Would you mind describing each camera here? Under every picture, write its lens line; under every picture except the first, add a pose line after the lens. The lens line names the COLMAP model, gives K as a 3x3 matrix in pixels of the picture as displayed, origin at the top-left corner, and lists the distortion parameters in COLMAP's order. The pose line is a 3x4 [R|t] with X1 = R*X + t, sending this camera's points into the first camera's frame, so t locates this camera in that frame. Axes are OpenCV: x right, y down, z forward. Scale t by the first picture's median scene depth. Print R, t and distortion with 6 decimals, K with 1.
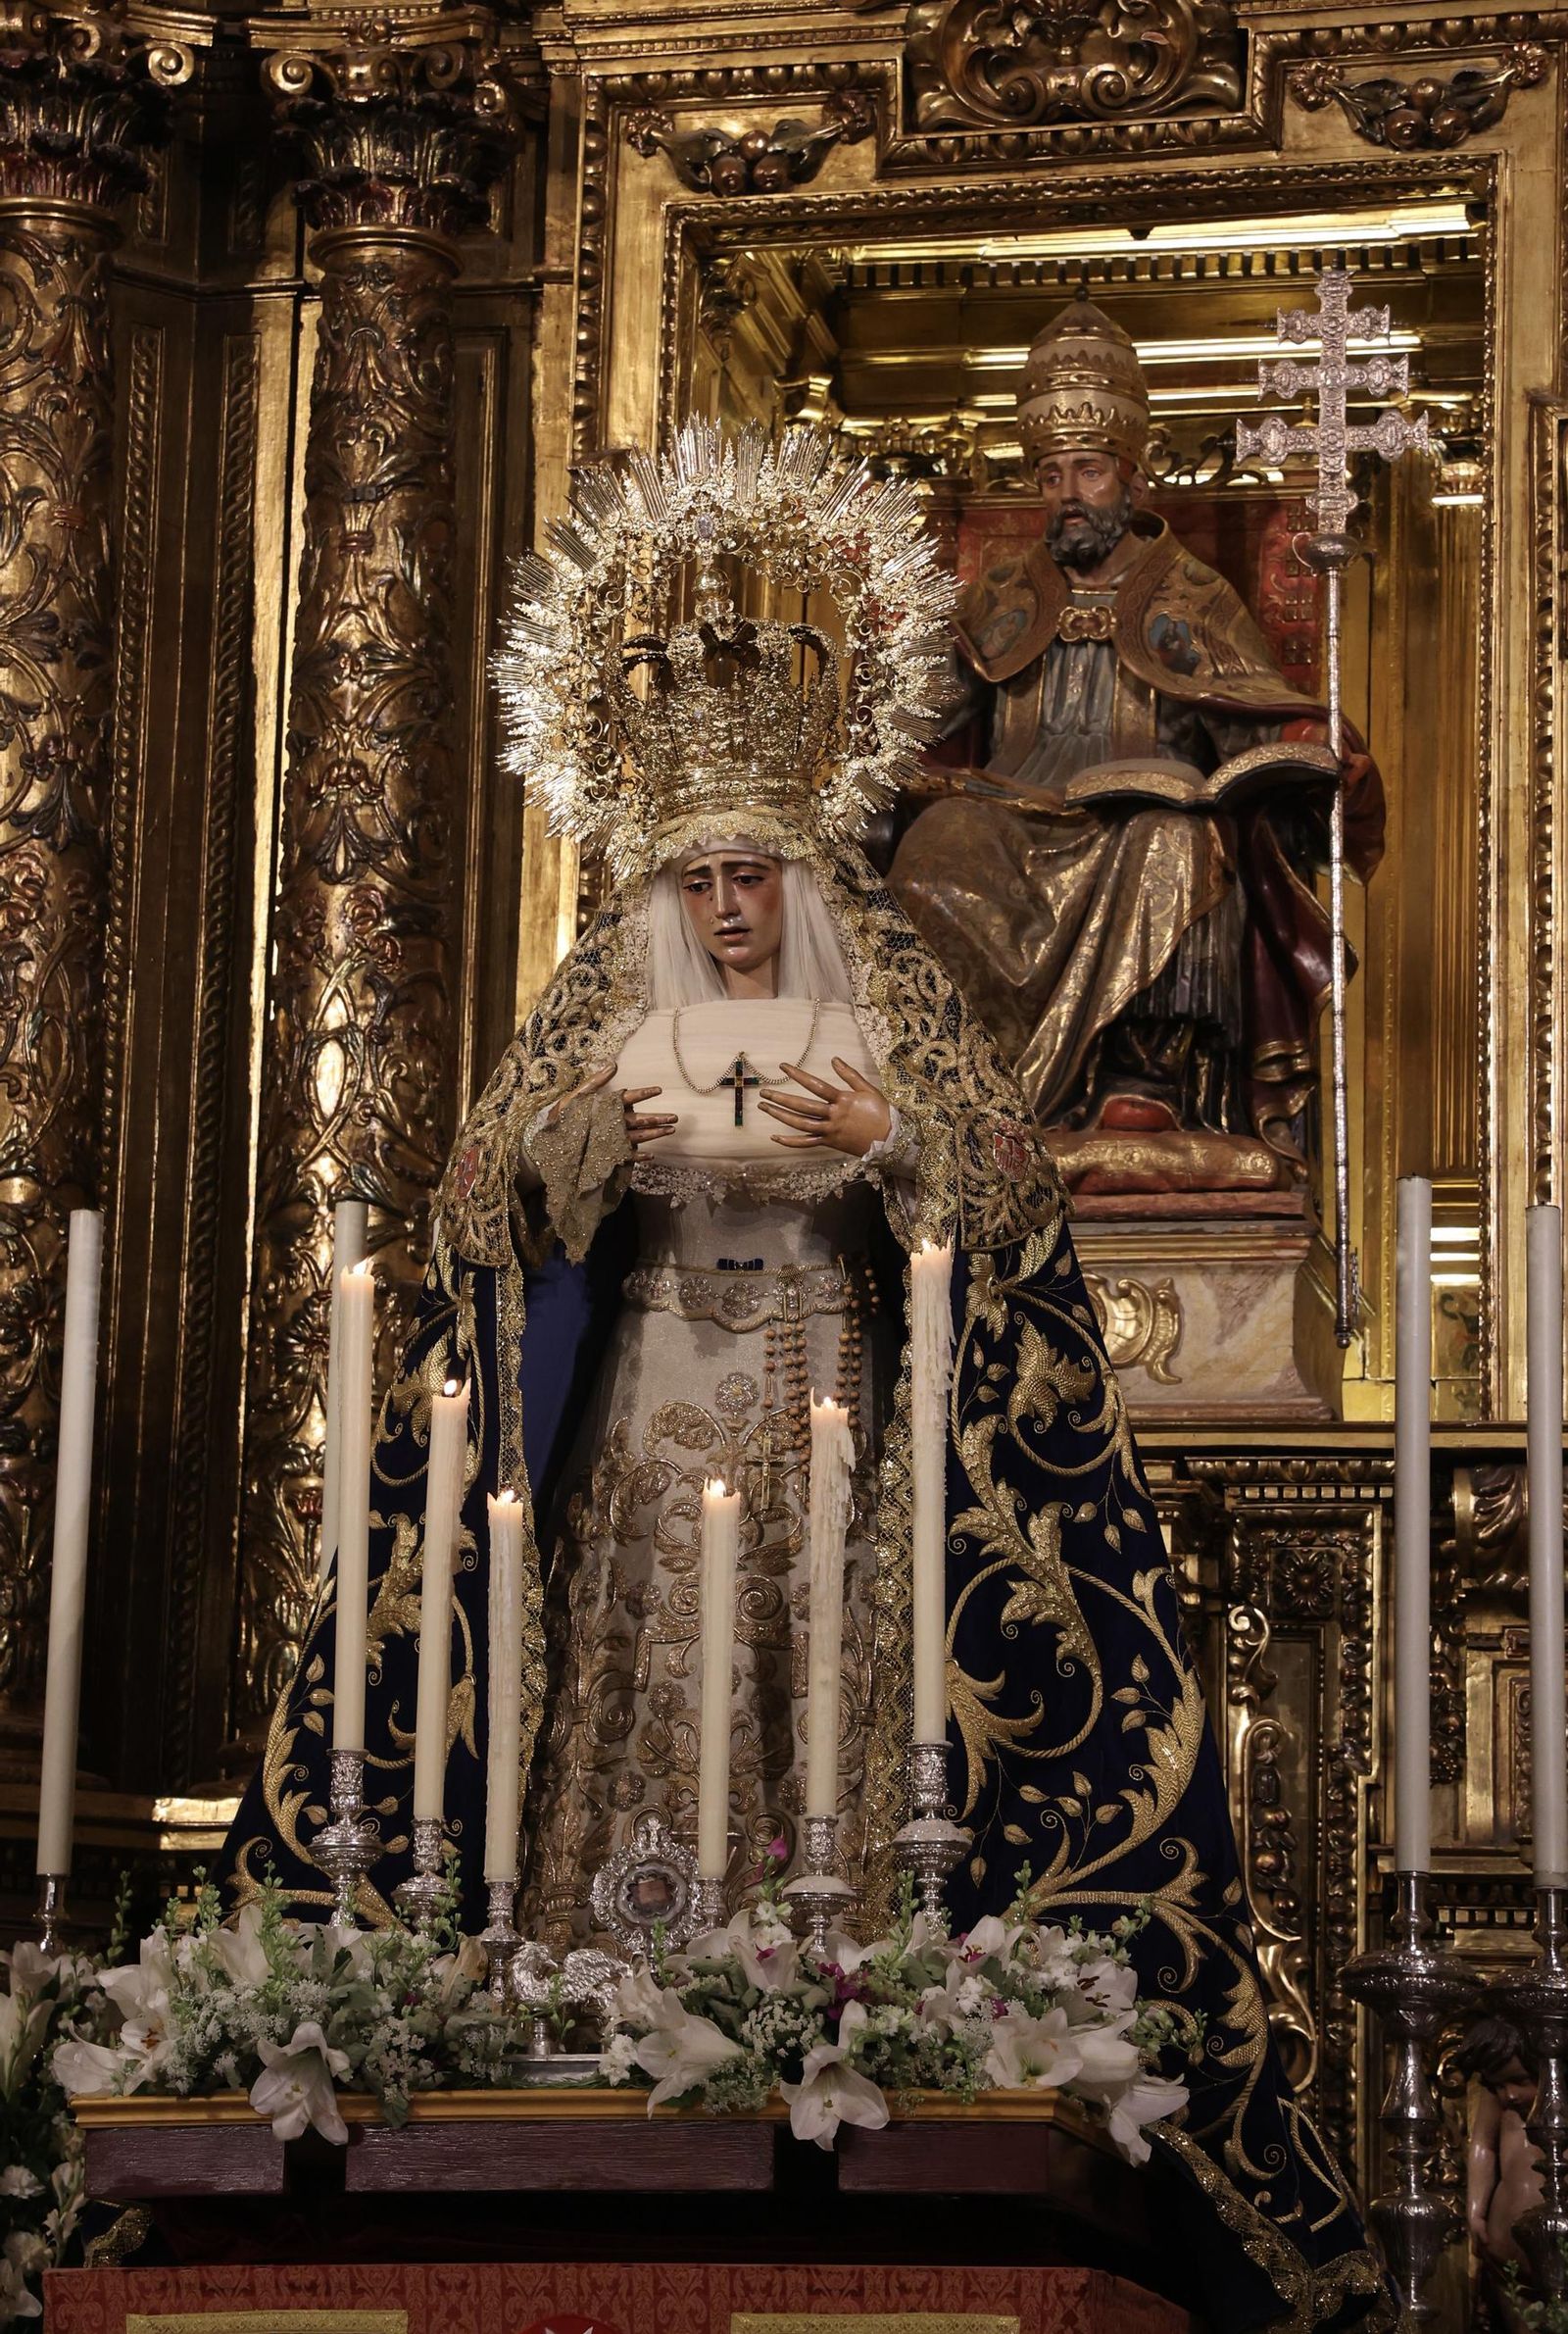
lens RADIAL K [[6742.6, 0, 724.2], [0, 6742.6, 1030.7], [0, 0, 1]] dist [0.531029, 0.000000]
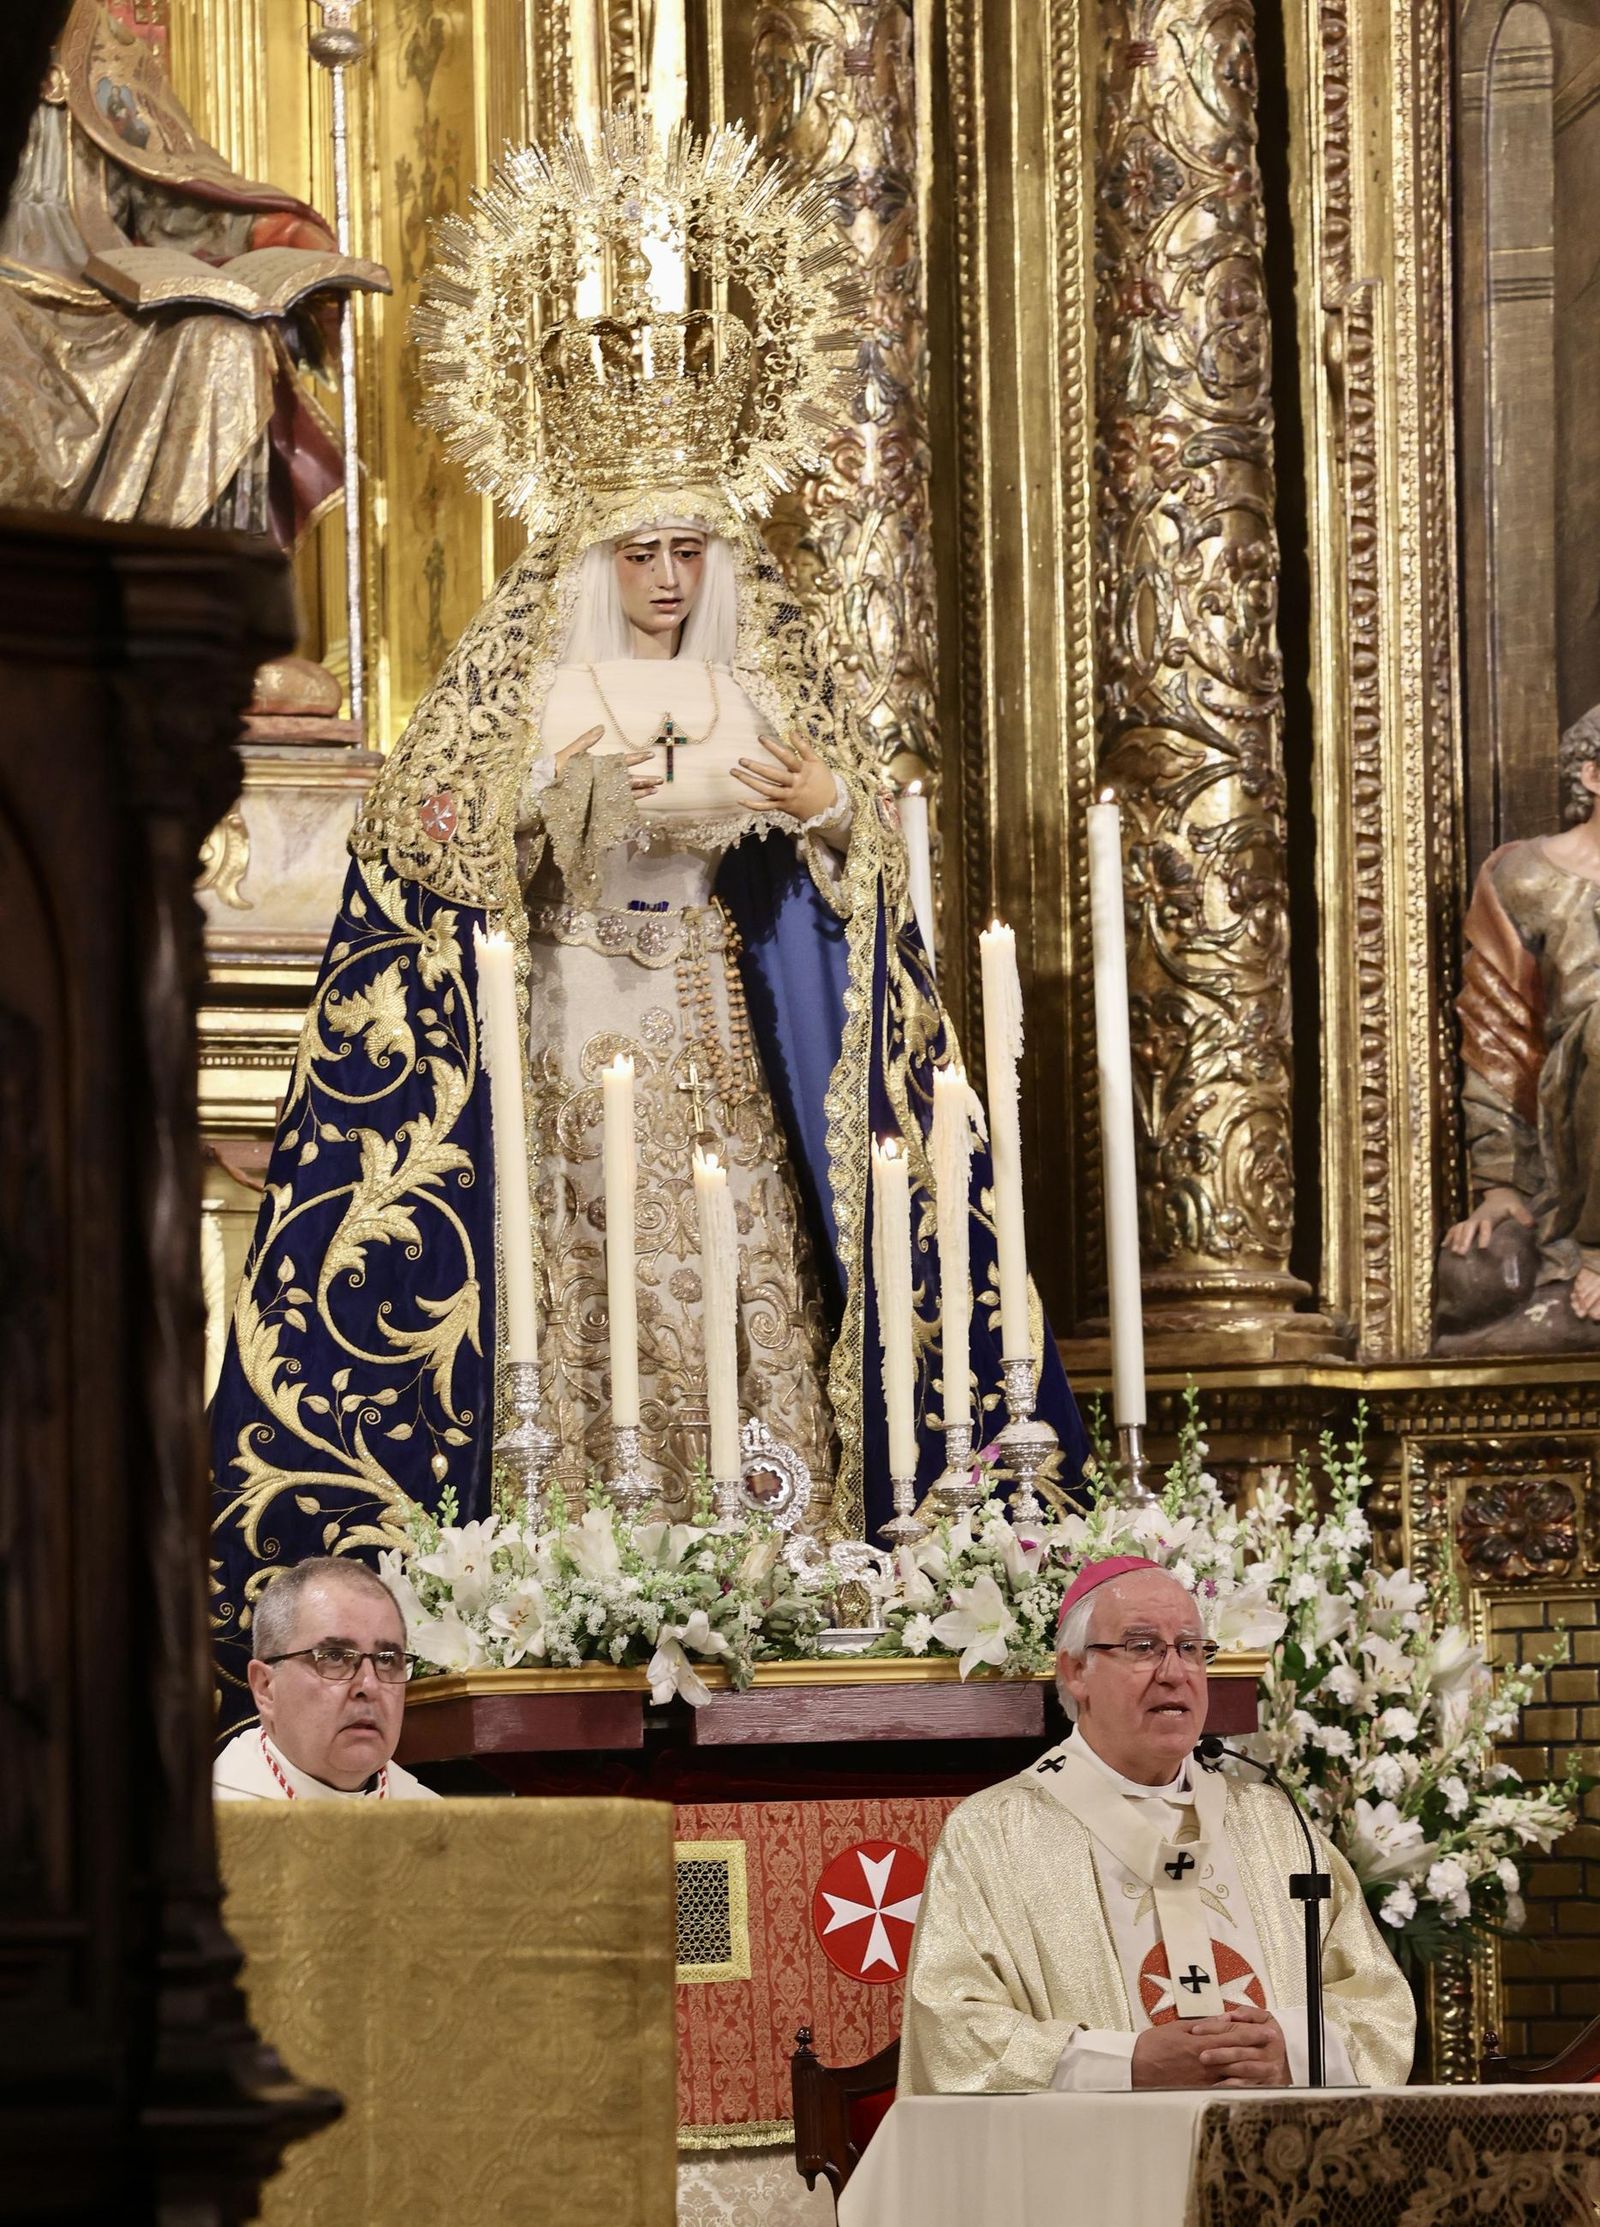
lens RADIAL K [[10295.8, 0, 910.2], [0, 10295.8, 1316.1], [0, 0, 1]] dist [0.837256, 0.000000]
pose [[0.831283, -0.006325, 0.555813, -0.891994], [-0.078715, 0.988519, 0.128975, -0.118589], [-0.550247, -0.150966, 0.821241, -0.406024]]
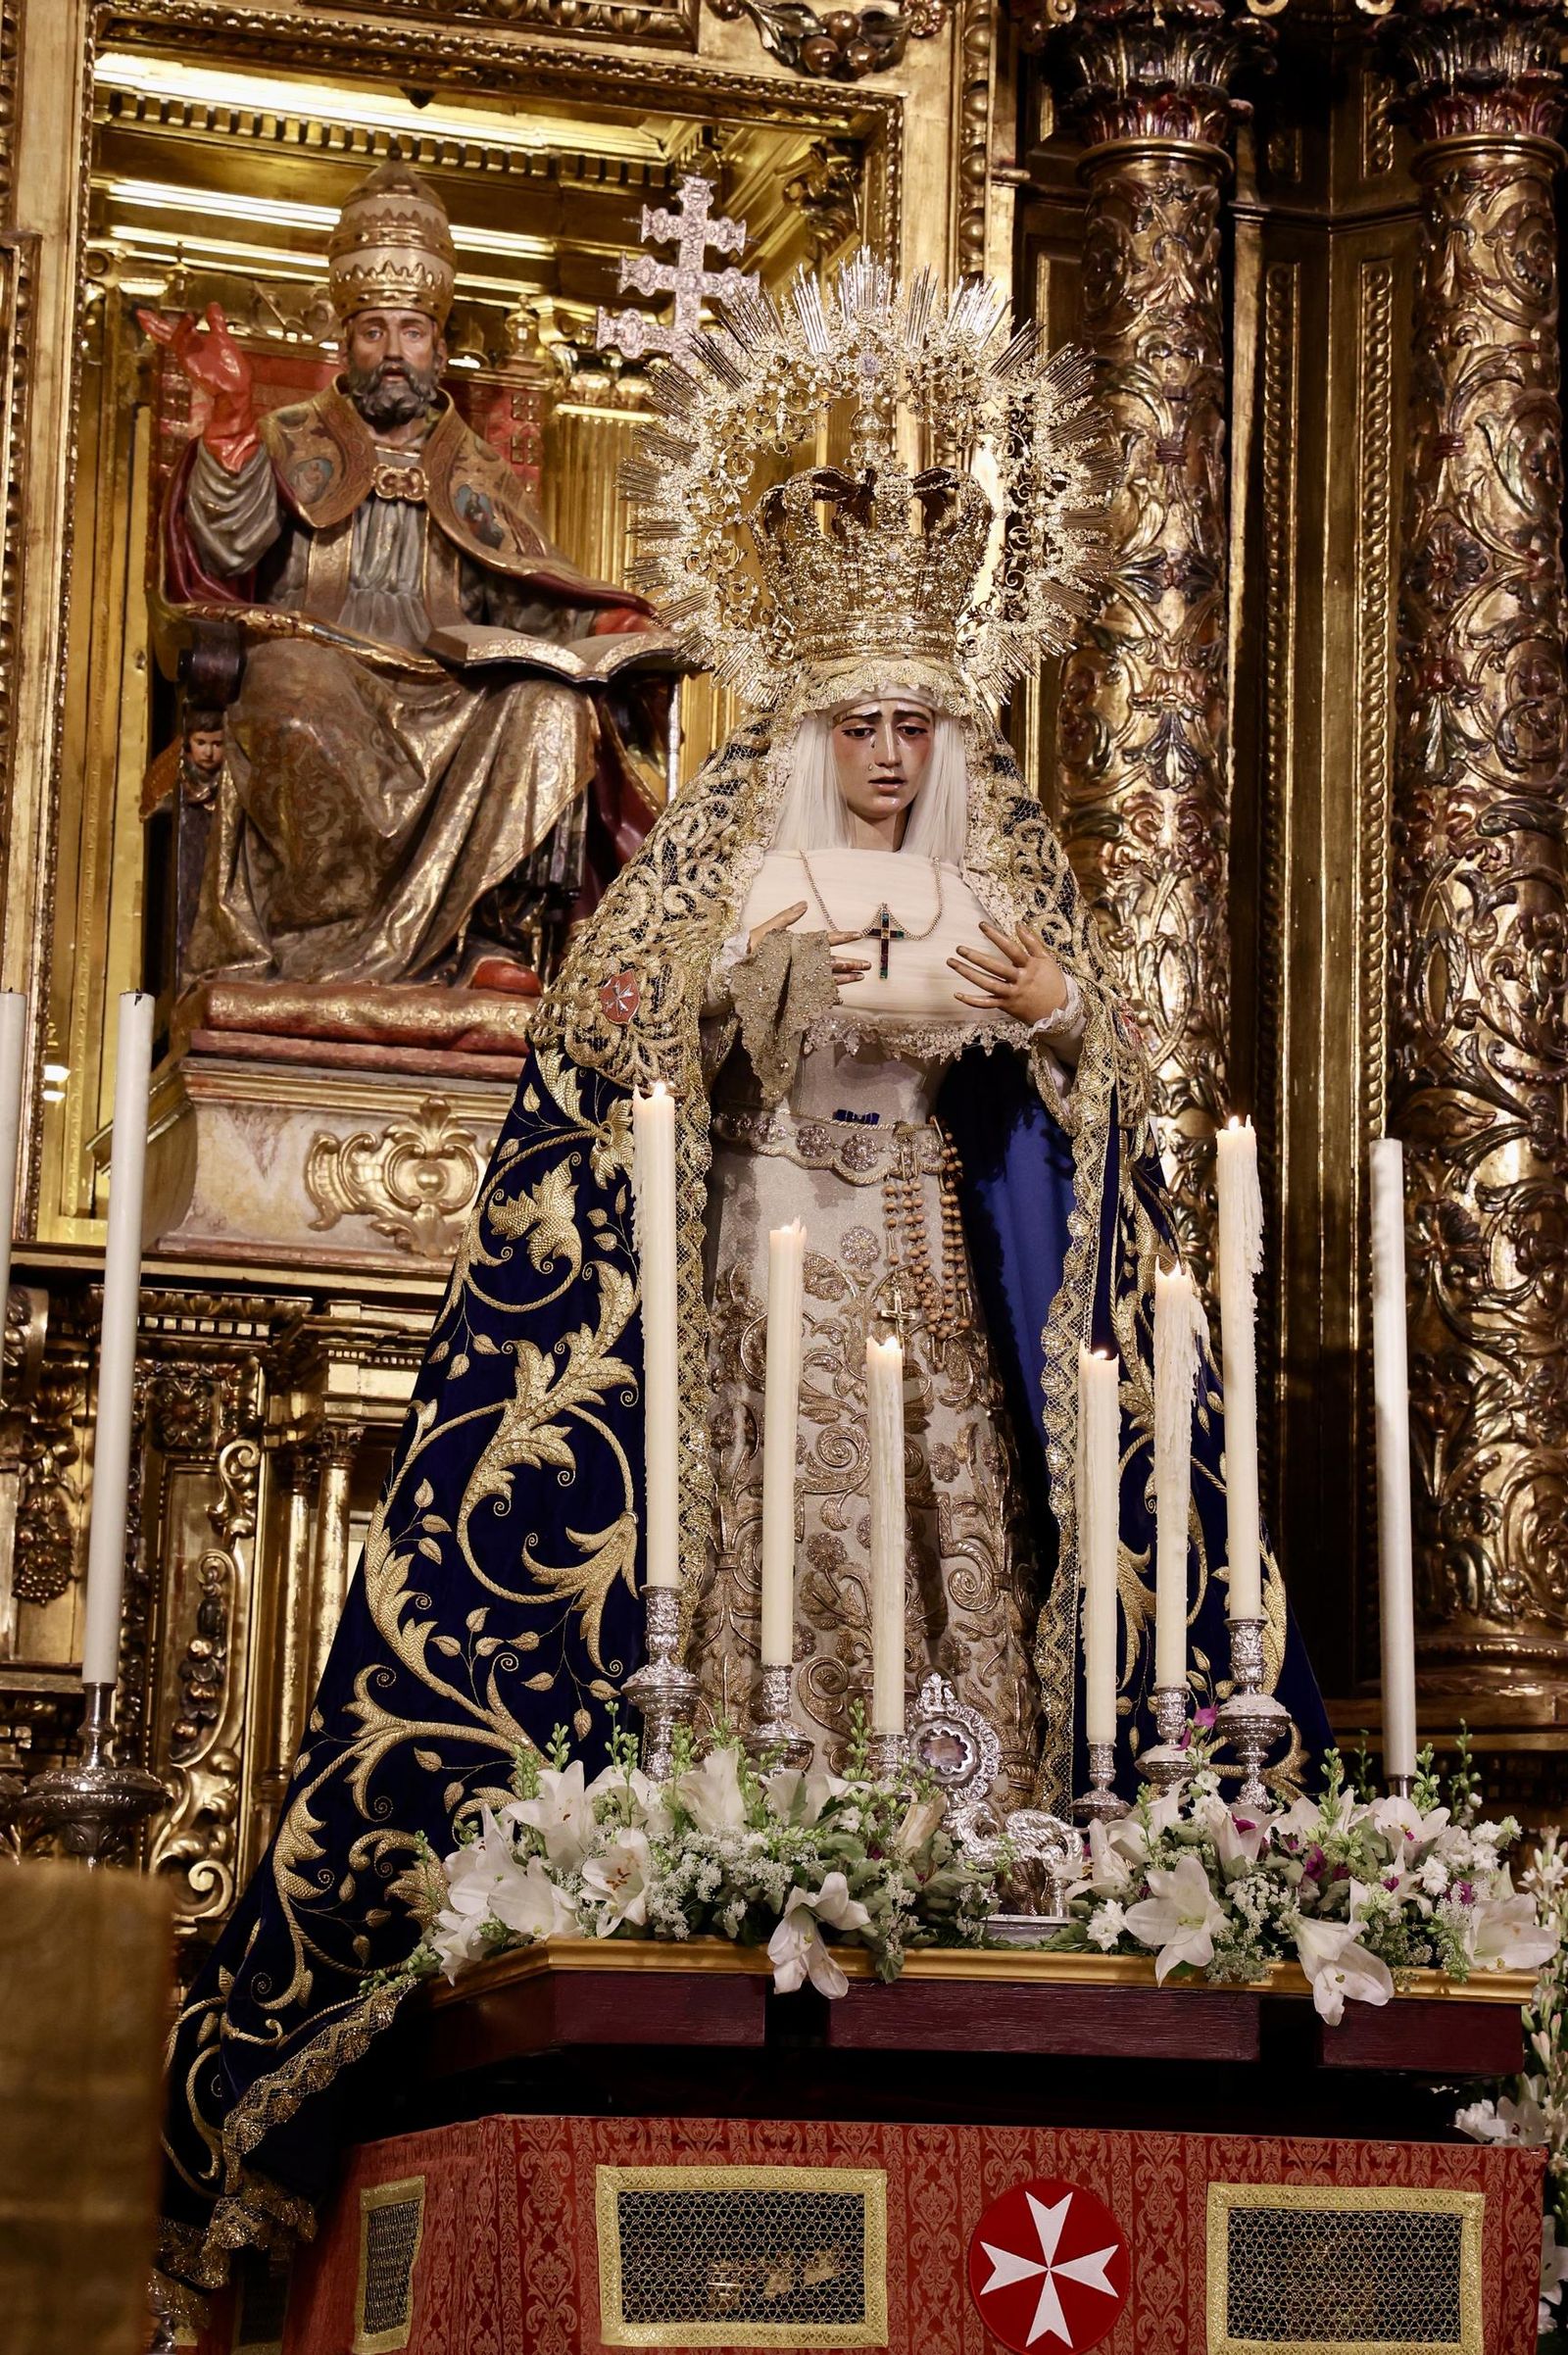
lens RADIAL K [[6162.9, 0, 776.6], [0, 6162.9, 1068.9], [0, 0, 1]] dist [0.454426, 0.000000]
pose [[0.877739, 0.096149, 0.469392, -0.432761], [-0.106979, 0.994255, -0.003614, 0.032170], [-0.467043, -0.047043, 0.882982, 0.208170]]
